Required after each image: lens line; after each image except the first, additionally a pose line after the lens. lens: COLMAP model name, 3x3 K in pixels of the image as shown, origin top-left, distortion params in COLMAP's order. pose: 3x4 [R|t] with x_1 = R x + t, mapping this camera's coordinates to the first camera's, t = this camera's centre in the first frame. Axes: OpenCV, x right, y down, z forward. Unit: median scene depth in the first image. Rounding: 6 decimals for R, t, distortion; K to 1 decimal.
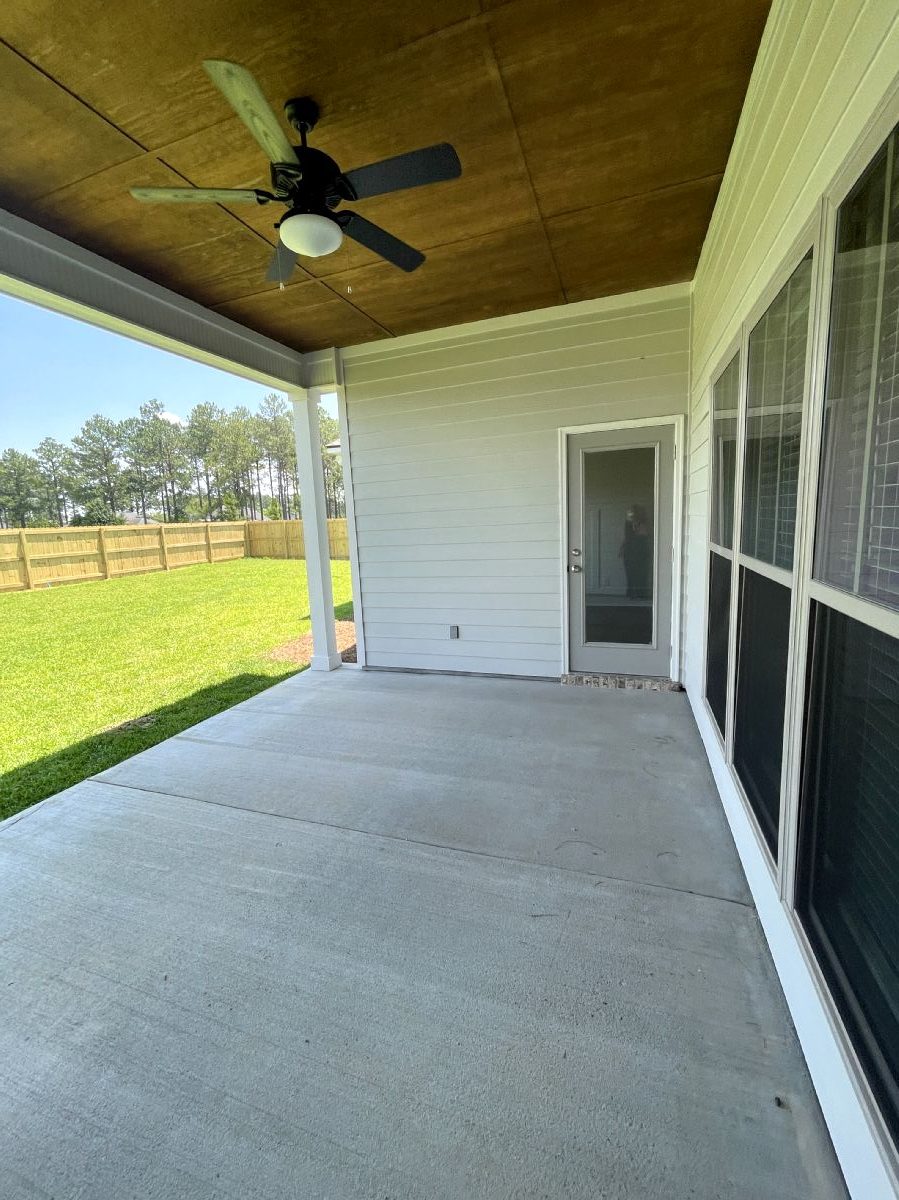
lens RADIAL K [[485.3, 0, 450.2], [0, 485.3, 596.6], [0, 0, 1]] dist [-0.001799, -0.000426]
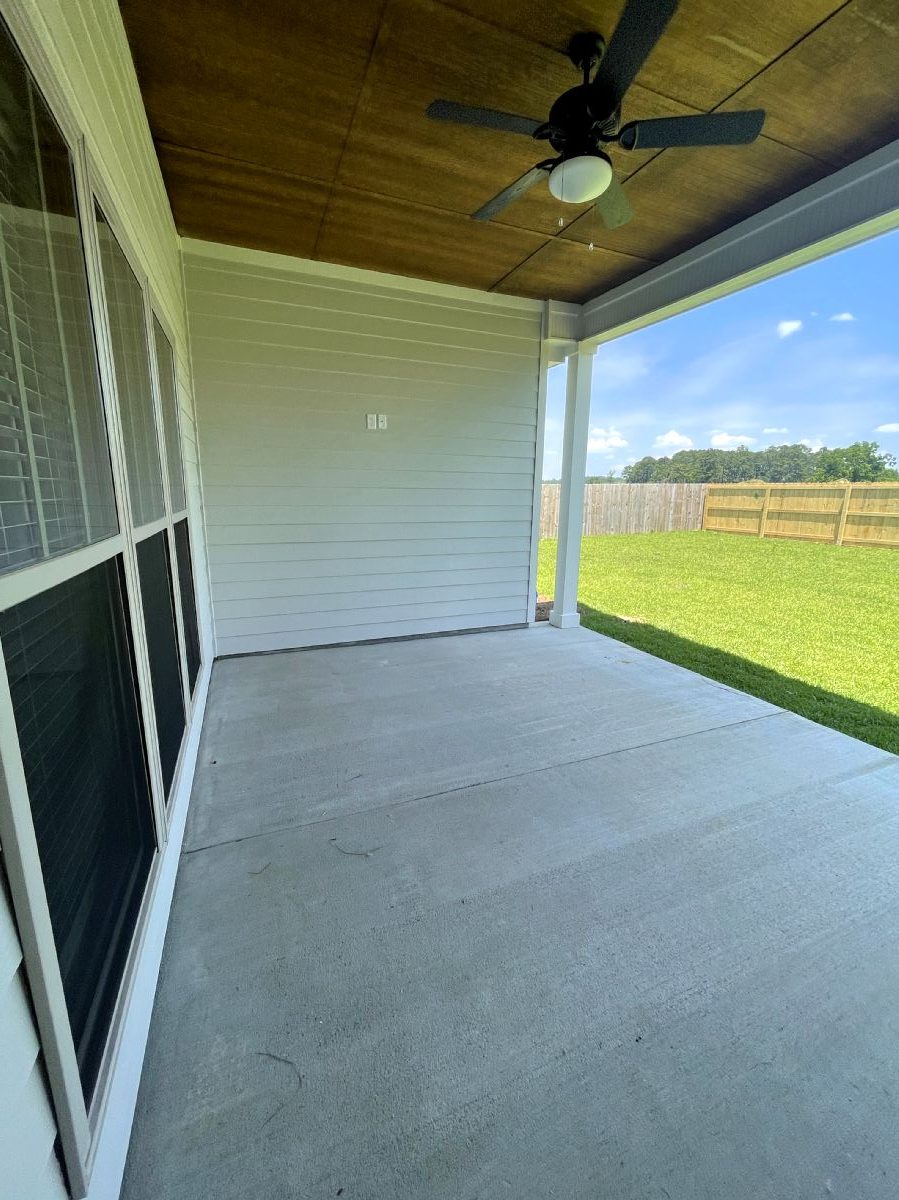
lens RADIAL K [[485.3, 0, 449.7], [0, 485.3, 597.5], [0, 0, 1]] dist [-0.001799, -0.000426]
pose [[-0.740617, 0.179963, -0.647379, 0.558870], [-0.083229, 0.931476, 0.354154, -0.214465], [0.666753, 0.316173, -0.674889, 1.385942]]
